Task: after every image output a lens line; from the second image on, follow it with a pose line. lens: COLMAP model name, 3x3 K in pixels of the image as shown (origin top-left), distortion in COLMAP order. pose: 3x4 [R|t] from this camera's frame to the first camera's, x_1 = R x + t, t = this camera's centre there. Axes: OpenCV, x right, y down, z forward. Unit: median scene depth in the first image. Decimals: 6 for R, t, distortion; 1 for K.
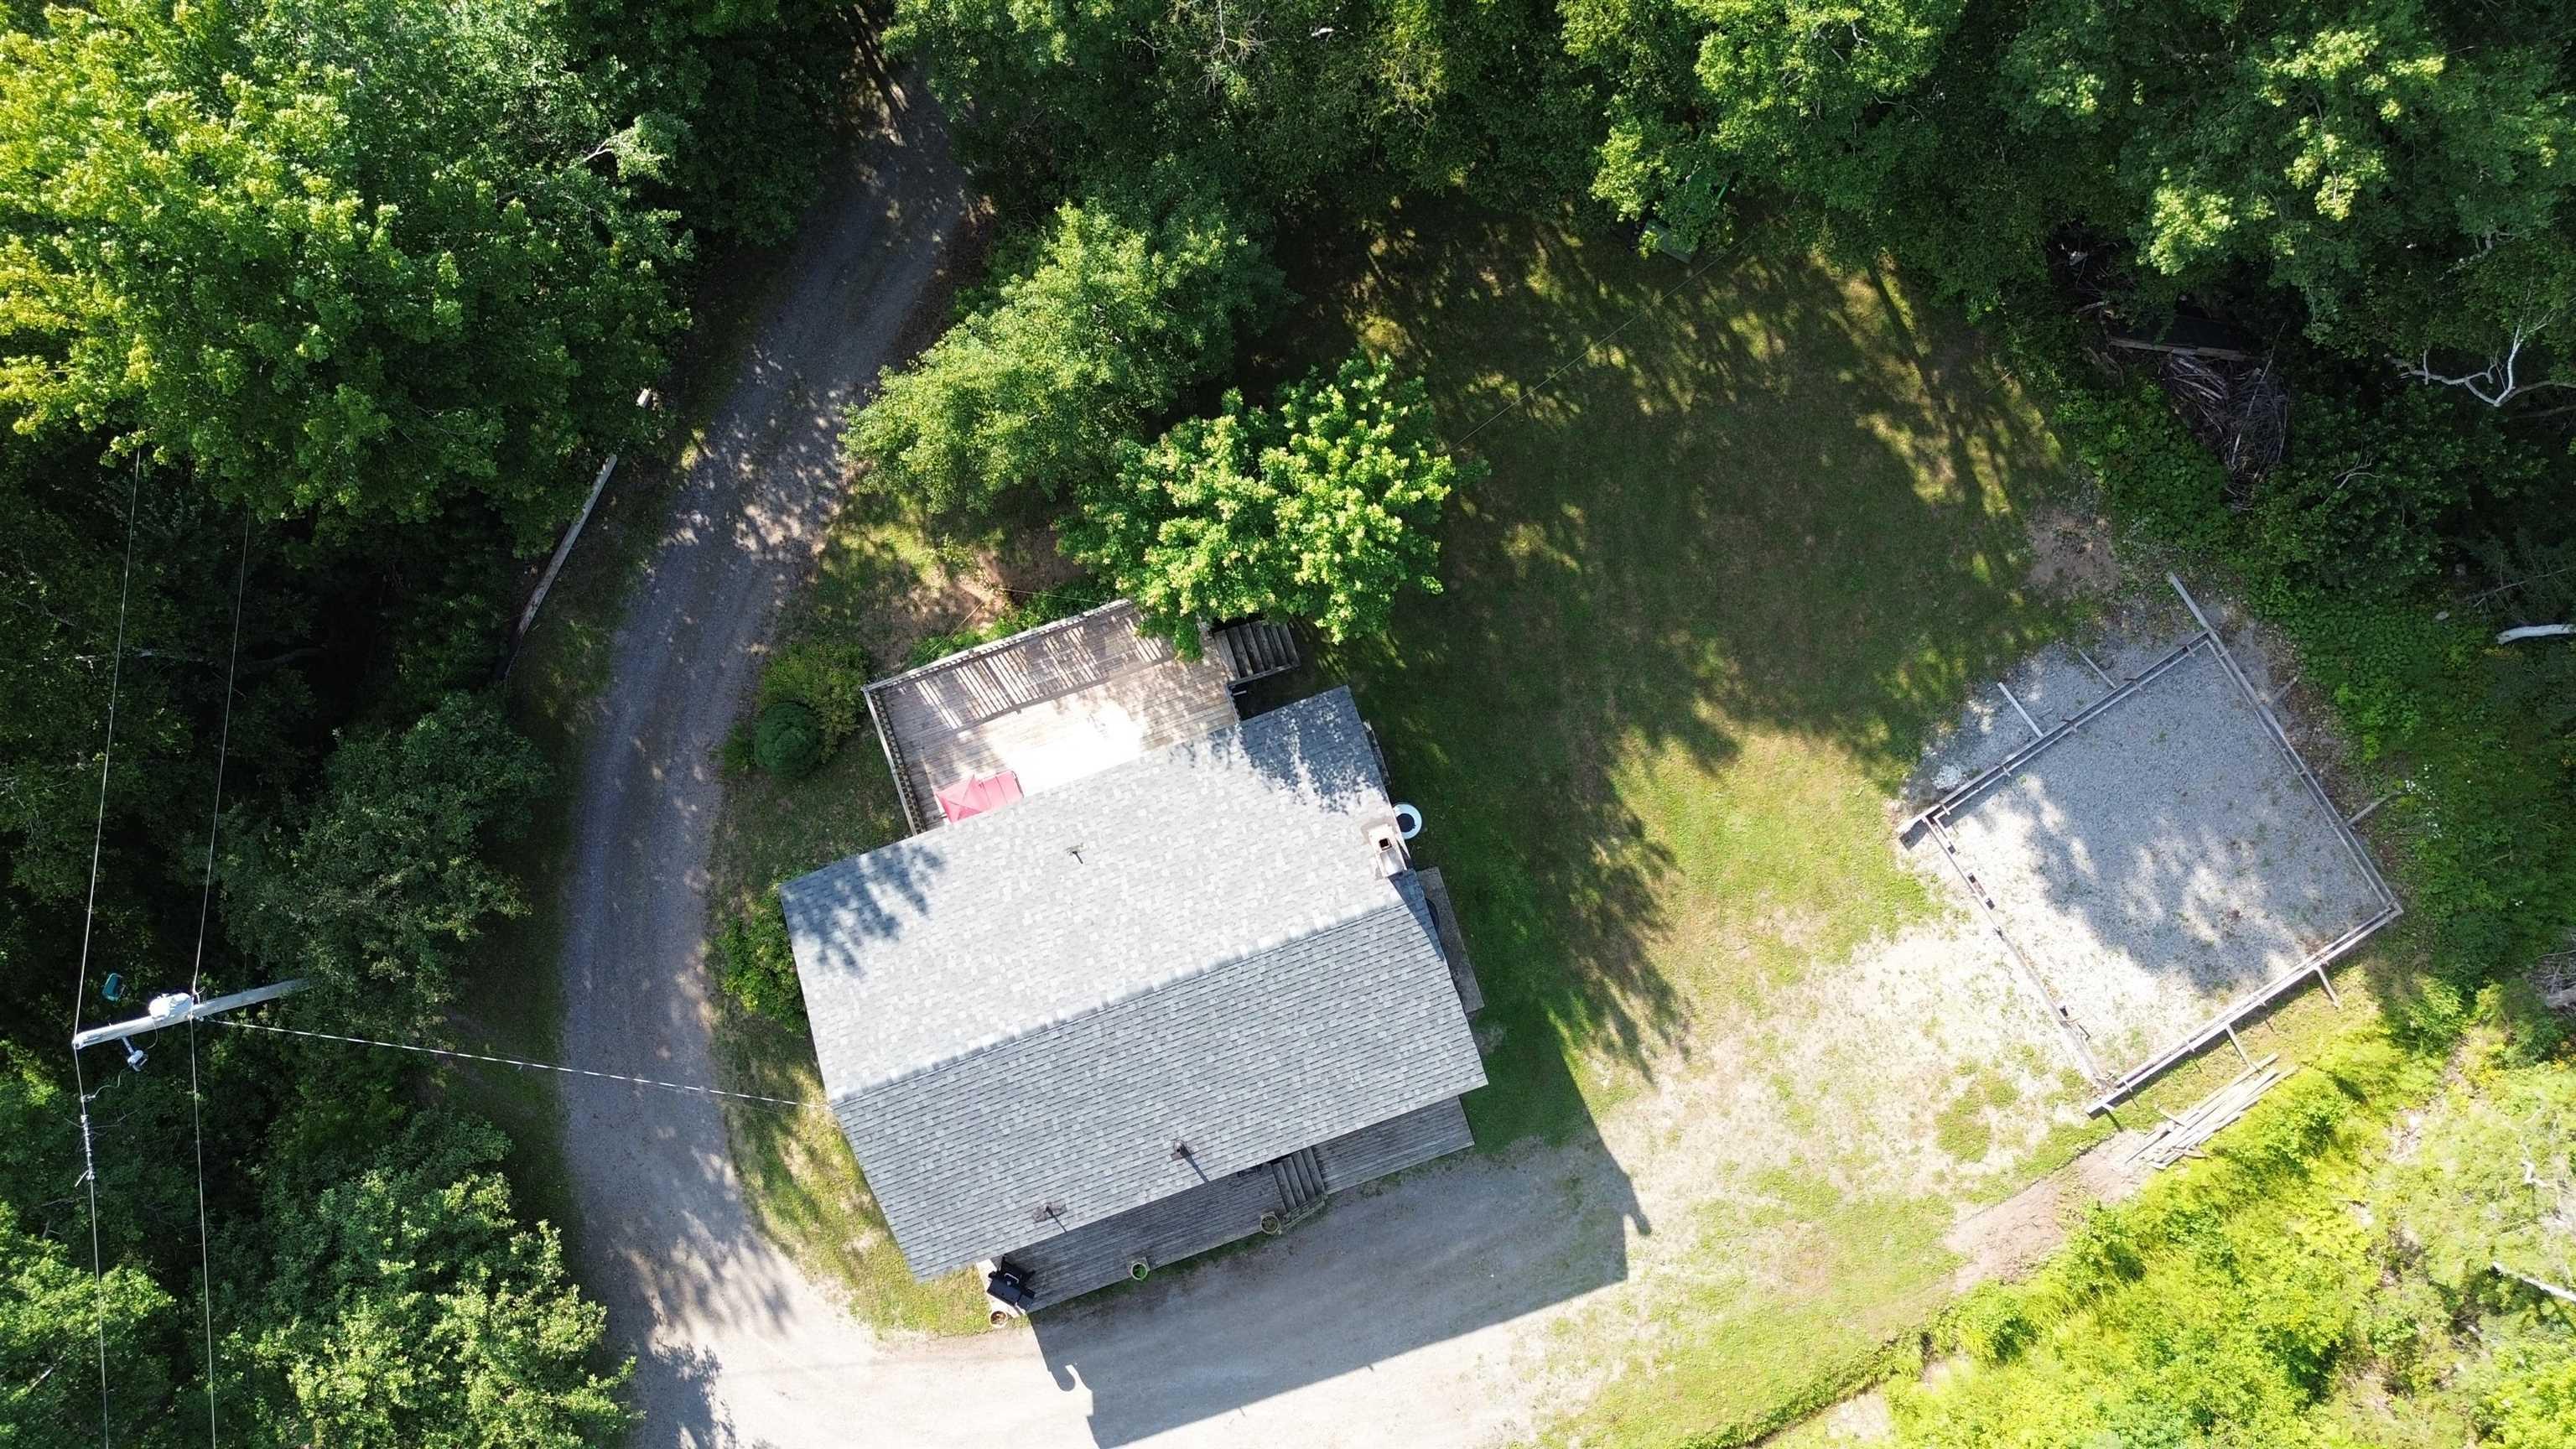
lens RADIAL K [[1838.2, 0, 1290.0], [0, 1838.2, 696.2], [0, 0, 1]] dist [0.101779, -0.120293]
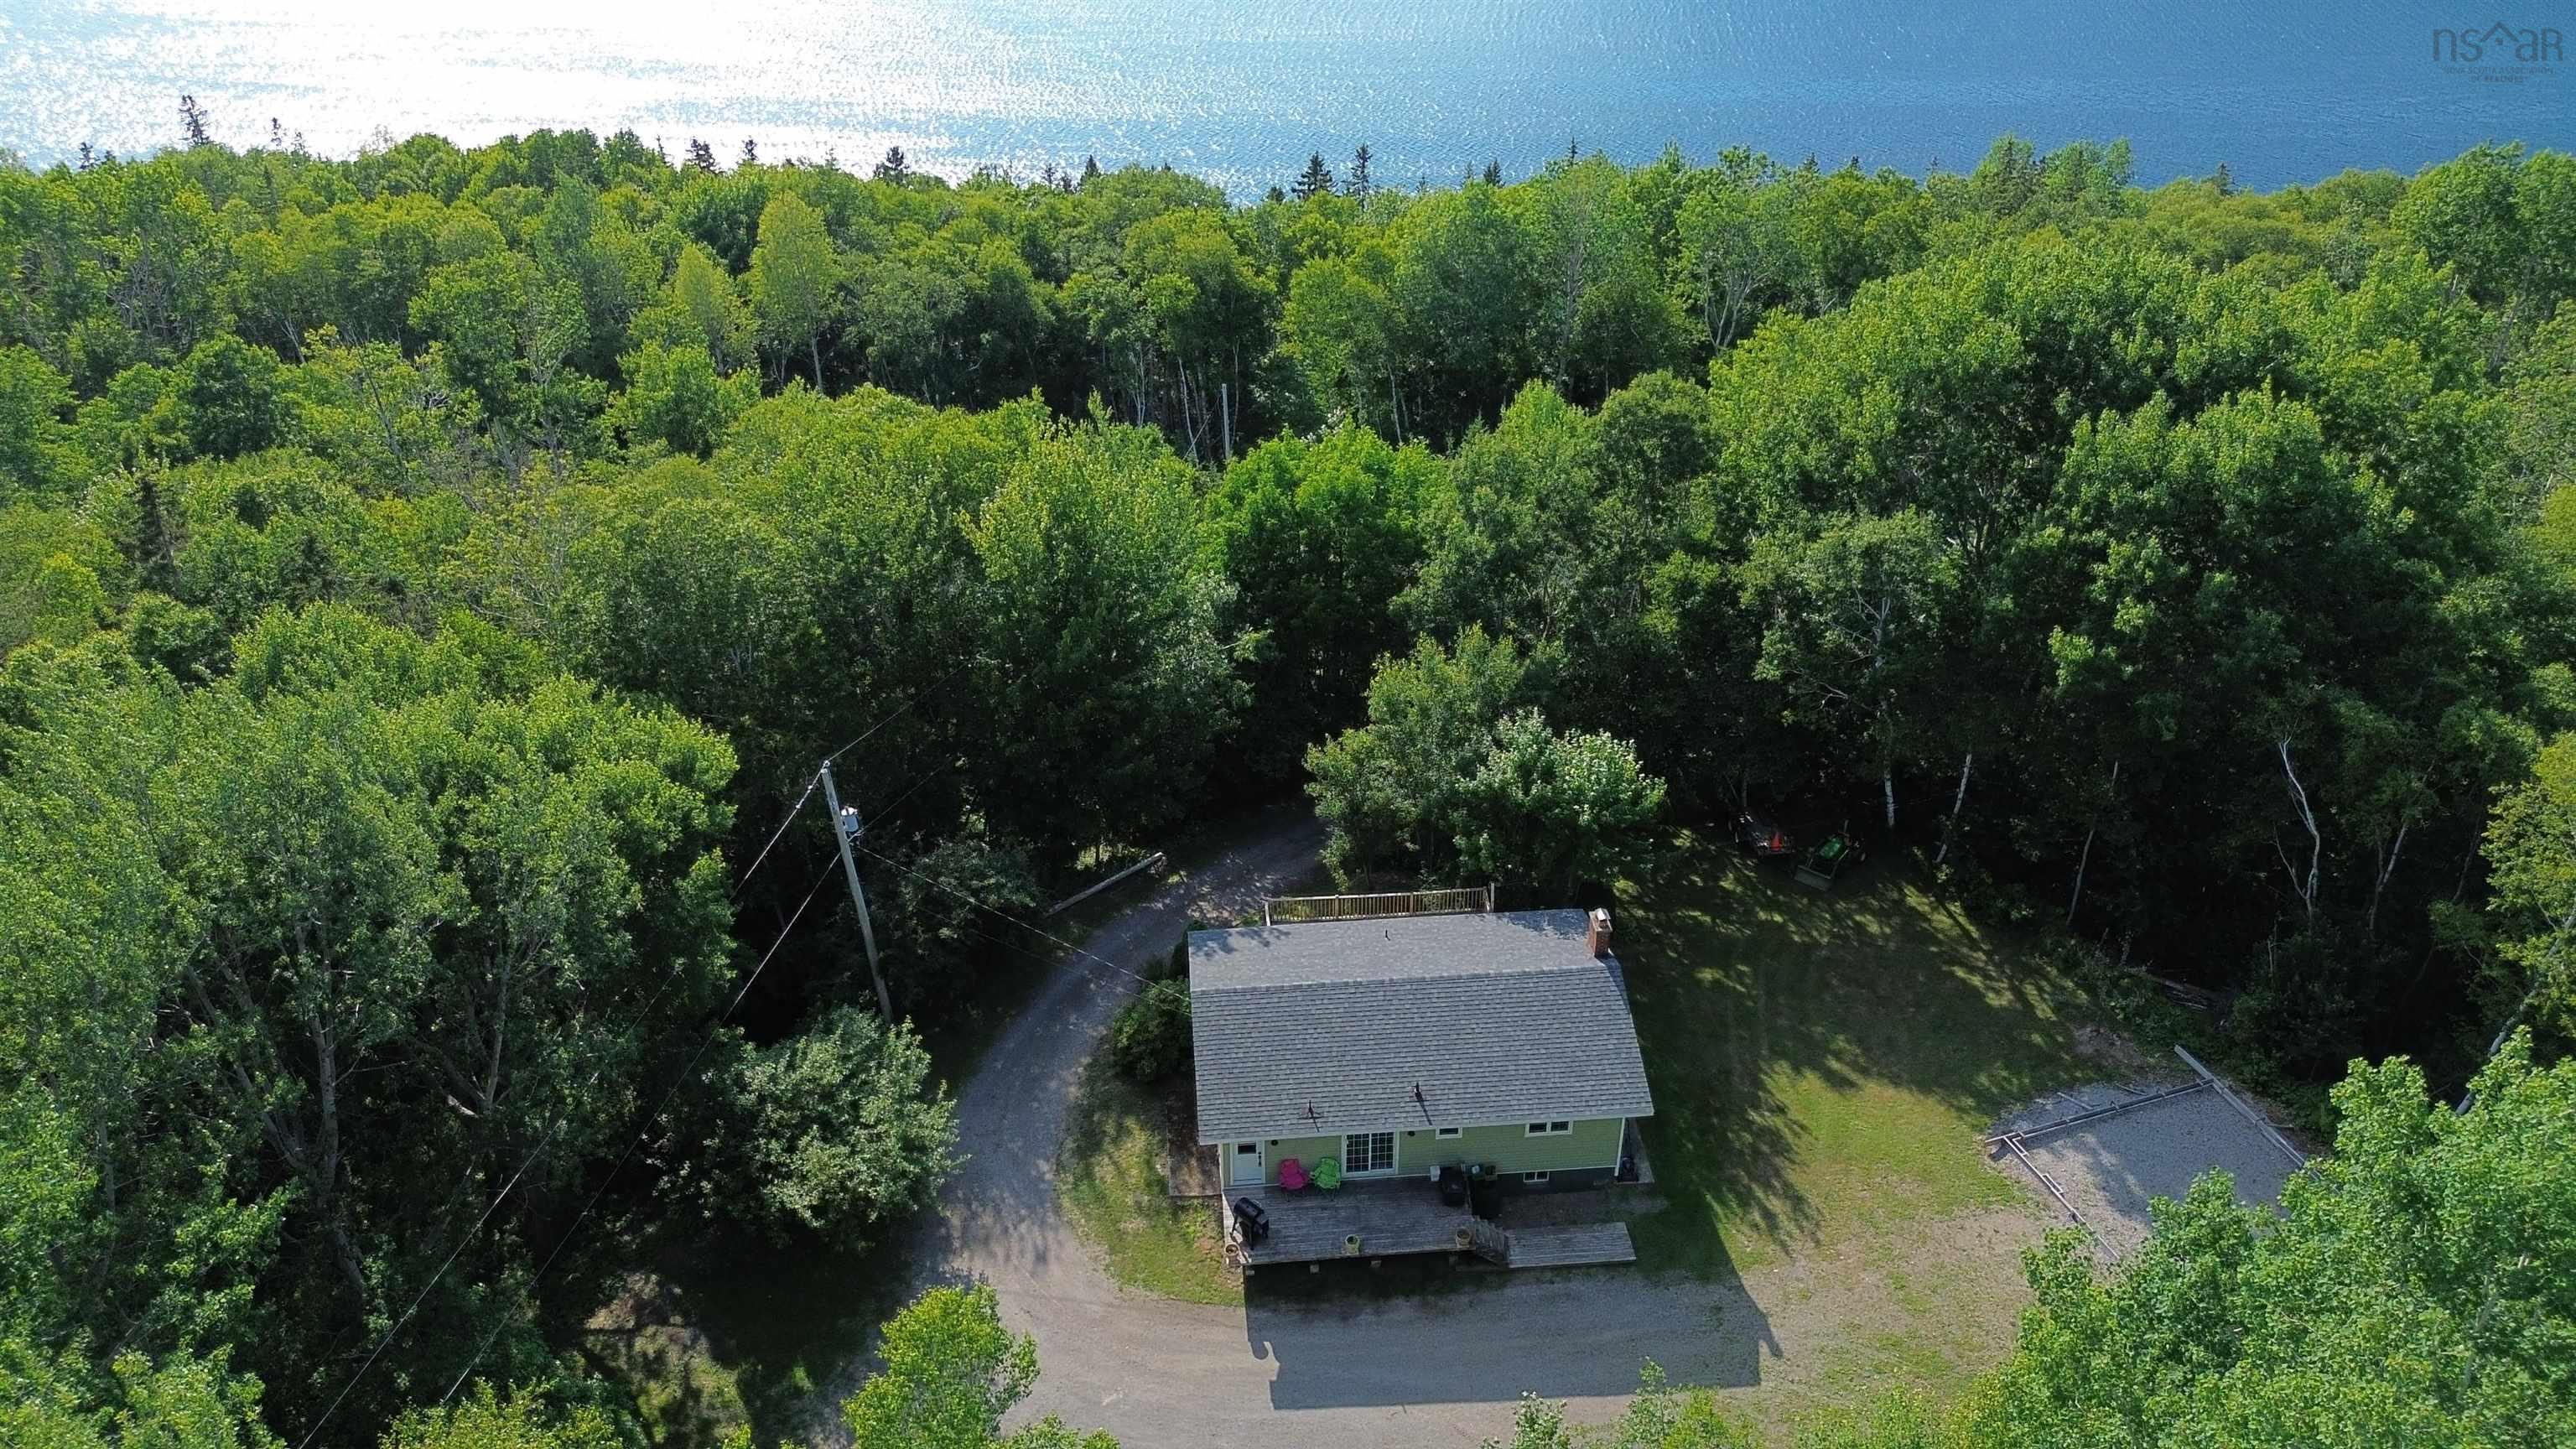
lens RADIAL K [[1826.6, 0, 1288.0], [0, 1826.6, 724.5], [0, 0, 1]] dist [0.063647, -0.064724]
pose [[0.967959, 0.142174, -0.206984, 0.077857], [-0.250956, 0.518910, -0.817162, 1.099624], [-0.008773, 0.842923, 0.537962, 0.053357]]
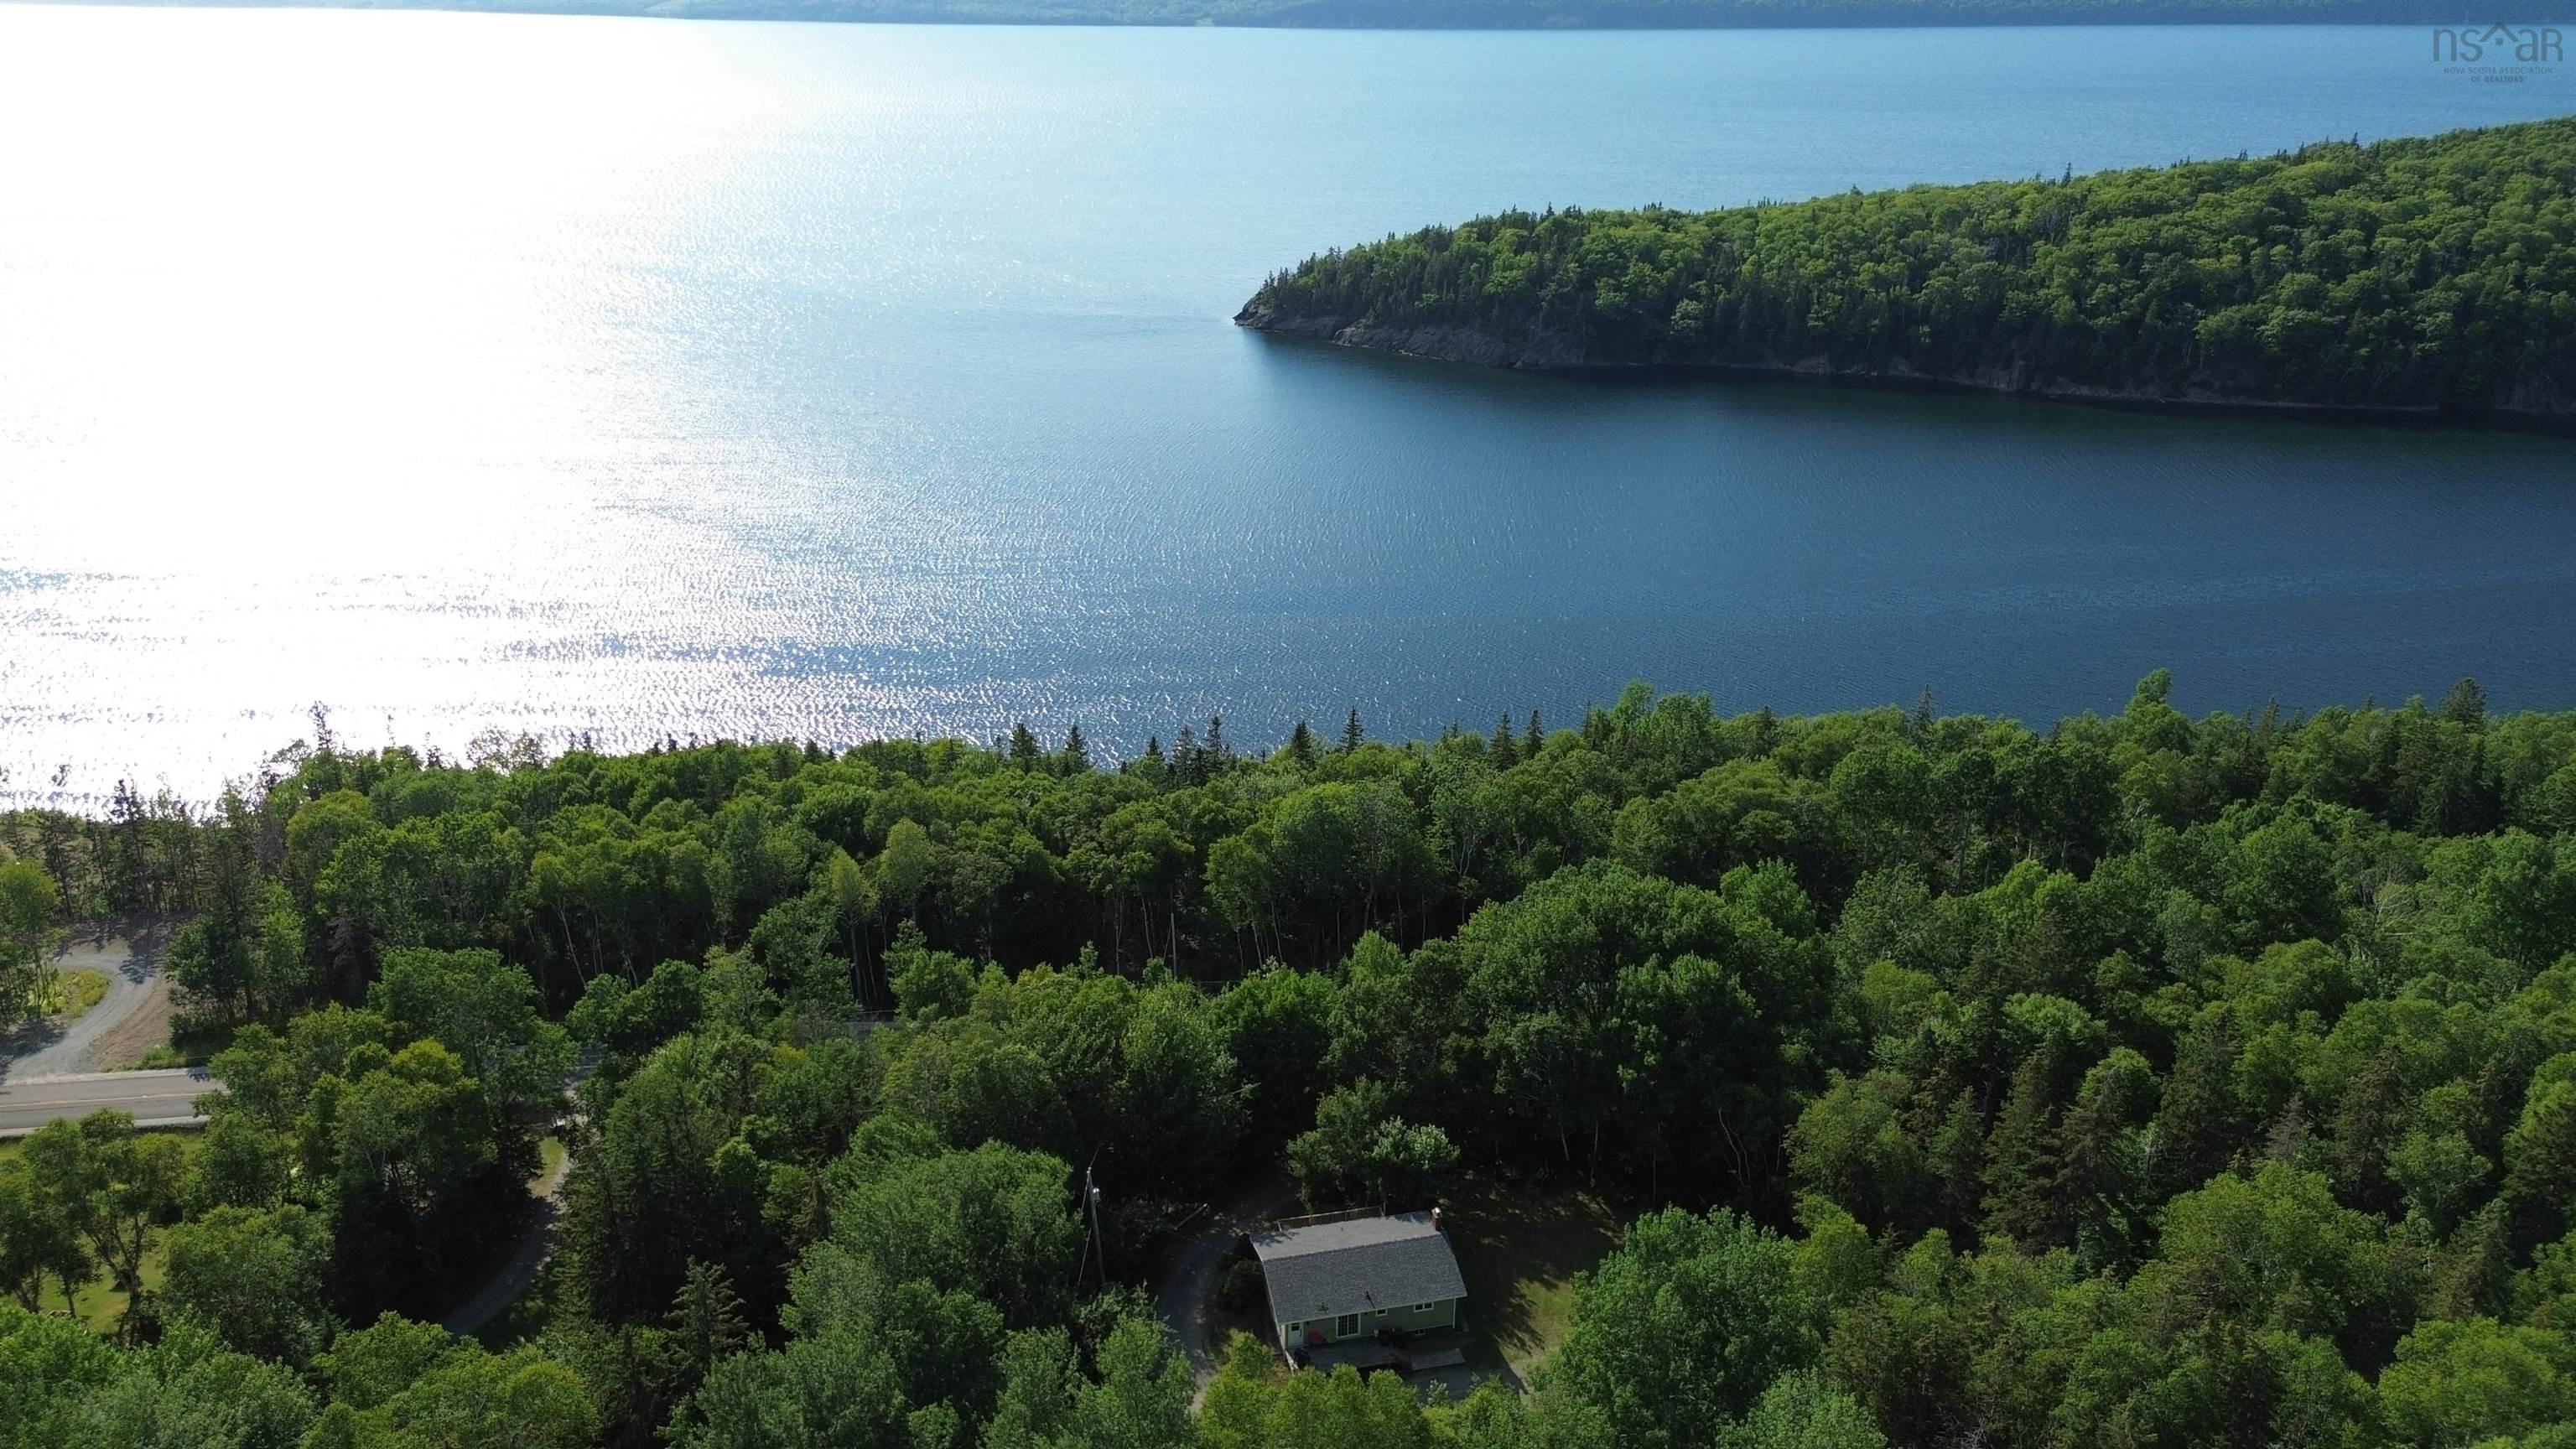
lens RADIAL K [[1838.2, 0, 1290.0], [0, 1838.2, 696.2], [0, 0, 1]] dist [0.101779, -0.120293]
pose [[0.993547, 0.052885, -0.100340, 0.064163], [-0.112450, 0.343574, -0.932369, 2.550965], [-0.014834, 0.937635, 0.347304, -0.928004]]
